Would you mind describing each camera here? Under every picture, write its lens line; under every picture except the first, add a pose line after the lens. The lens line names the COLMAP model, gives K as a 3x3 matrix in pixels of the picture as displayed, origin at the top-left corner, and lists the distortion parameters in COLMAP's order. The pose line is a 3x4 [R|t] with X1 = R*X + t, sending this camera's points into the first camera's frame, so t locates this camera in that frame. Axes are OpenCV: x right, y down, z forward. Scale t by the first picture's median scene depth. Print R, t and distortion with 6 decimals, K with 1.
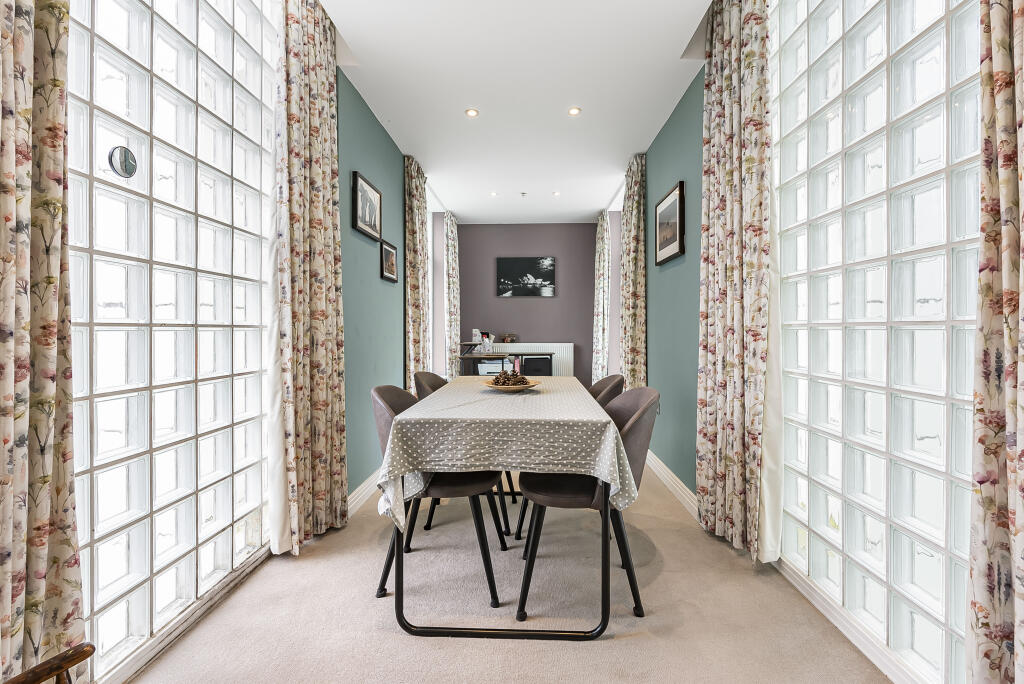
lens RADIAL K [[459.3, 0, 513.9], [0, 459.3, 322.6], [0, 0, 1]] dist [-0.002301, 0.000089]
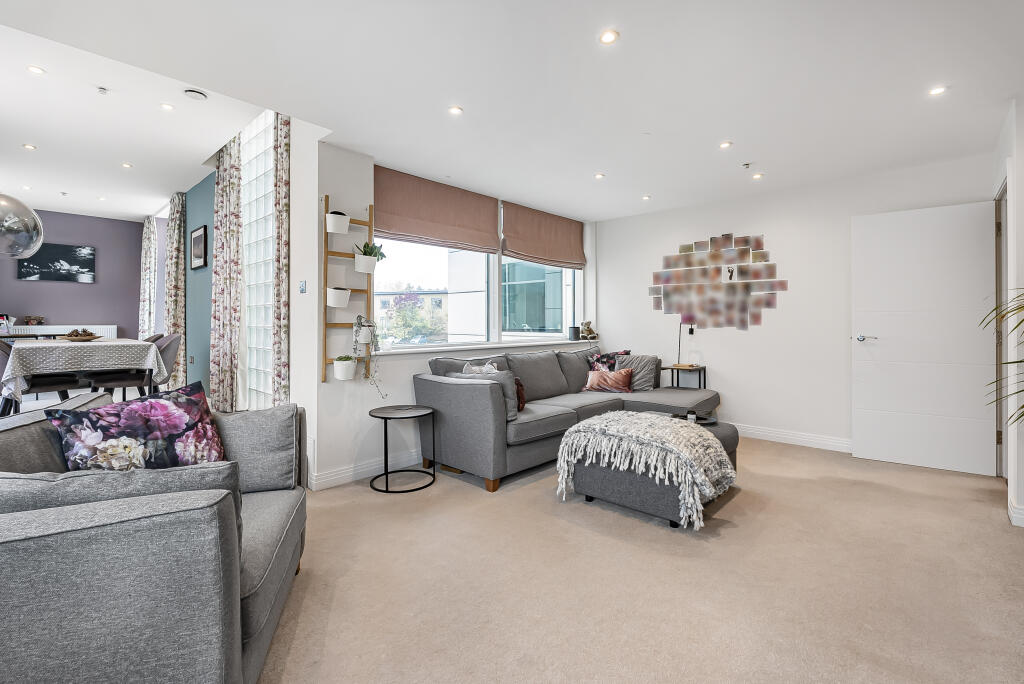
lens RADIAL K [[459.3, 0, 513.9], [0, 459.3, 322.6], [0, 0, 1]] dist [-0.002301, 0.000089]
pose [[0.649927, 0.000473, 0.759997, -0.190627], [-0.010862, 0.999903, 0.008666, 0.035996], [-0.759919, -0.013887, 0.649869, -0.983829]]
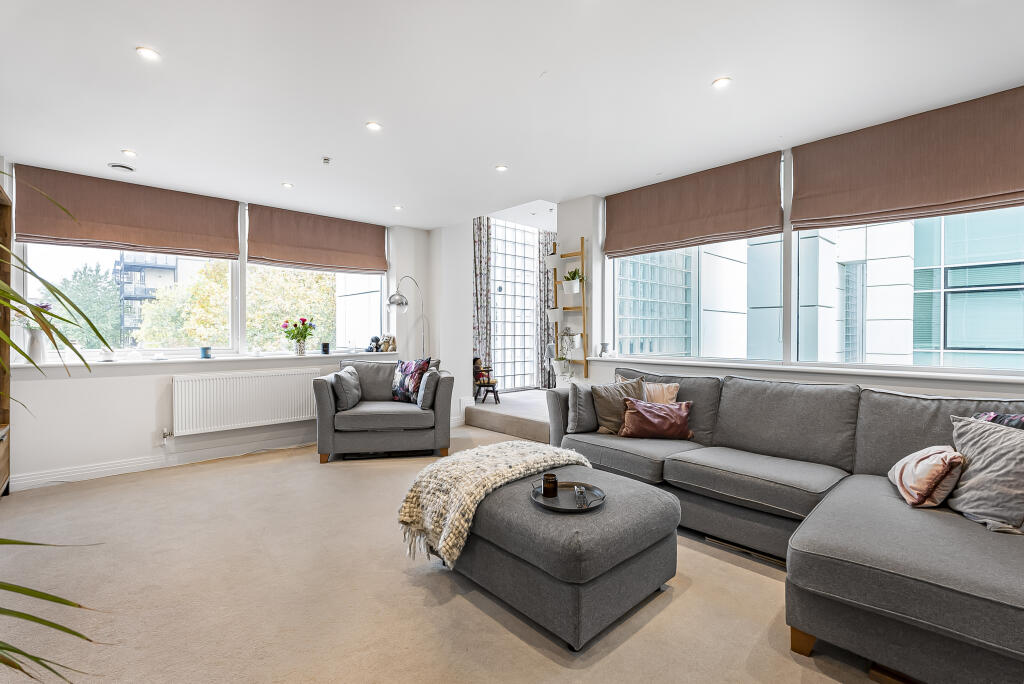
lens RADIAL K [[459.3, 0, 513.9], [0, 459.3, 322.6], [0, 0, 1]] dist [-0.002301, 0.000089]
pose [[0.703531, -0.012252, -0.710559, 1.285359], [0.006037, 0.999918, -0.011264, 0.032398], [0.710639, 0.003635, 0.703547, -1.103125]]
